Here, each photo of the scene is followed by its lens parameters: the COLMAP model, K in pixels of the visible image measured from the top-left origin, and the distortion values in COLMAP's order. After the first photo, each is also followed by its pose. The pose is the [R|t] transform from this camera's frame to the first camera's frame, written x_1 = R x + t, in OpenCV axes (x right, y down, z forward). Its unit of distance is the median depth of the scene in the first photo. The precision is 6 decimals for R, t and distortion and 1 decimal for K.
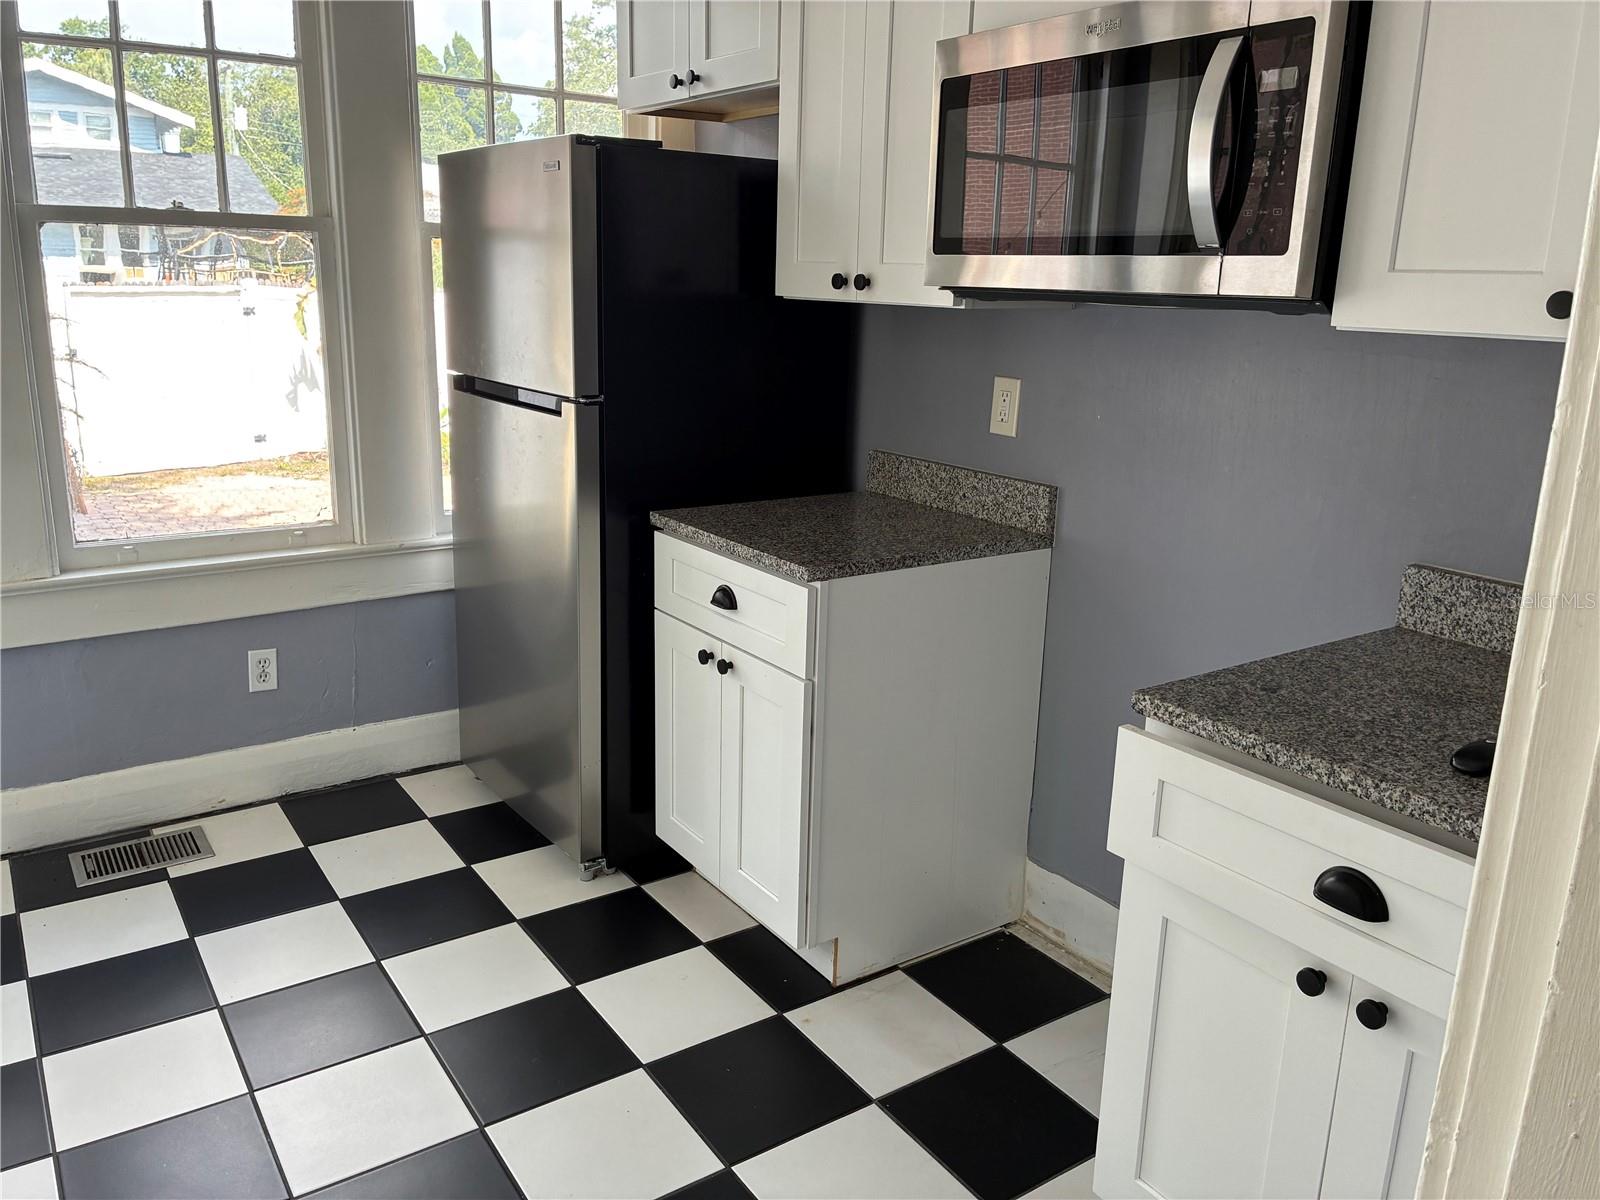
lens RADIAL K [[1209.7, 0, 806.7], [0, 1209.7, 591.4], [0, 0, 1]] dist [0.018258, -0.012449]
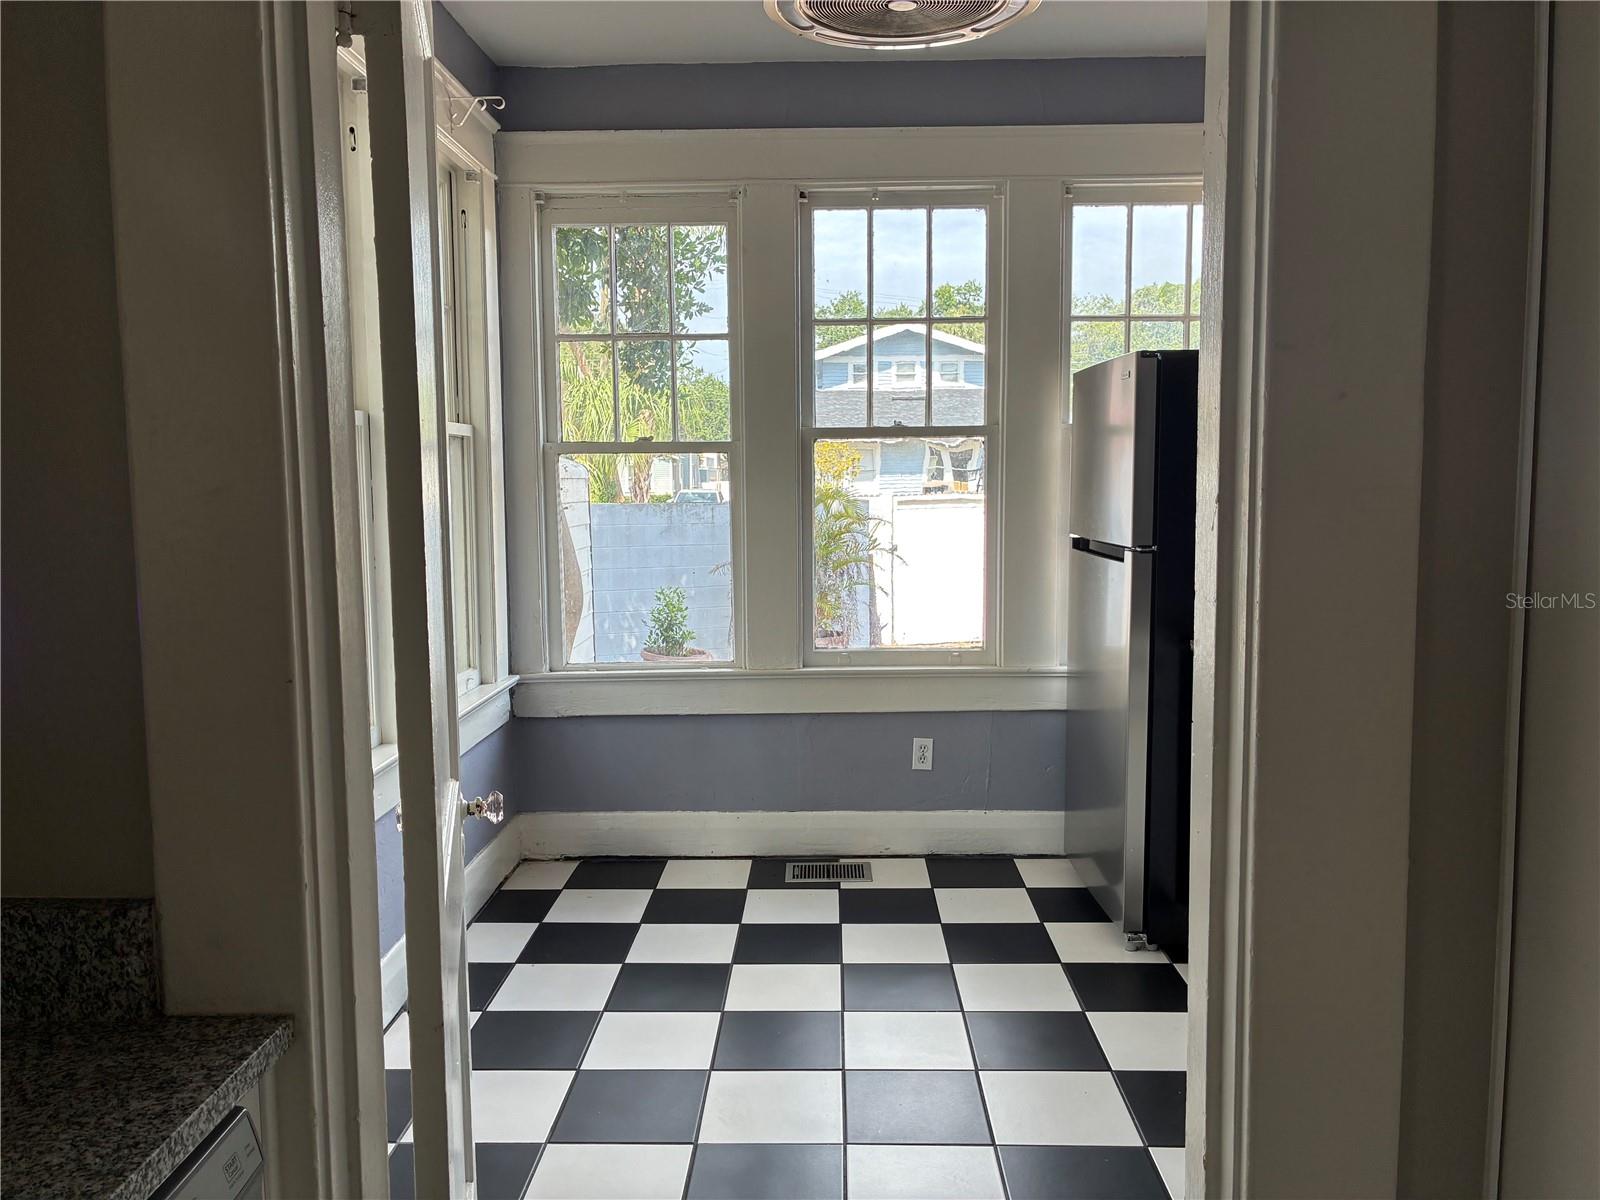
lens RADIAL K [[1209.7, 0, 806.7], [0, 1209.7, 591.4], [0, 0, 1]] dist [0.018258, -0.012449]
pose [[0.810404, 0.019535, -0.585546, 0.236062], [-0.114411, 0.985478, -0.125470, 0.072614], [0.574592, 0.168674, 0.800870, -0.182677]]
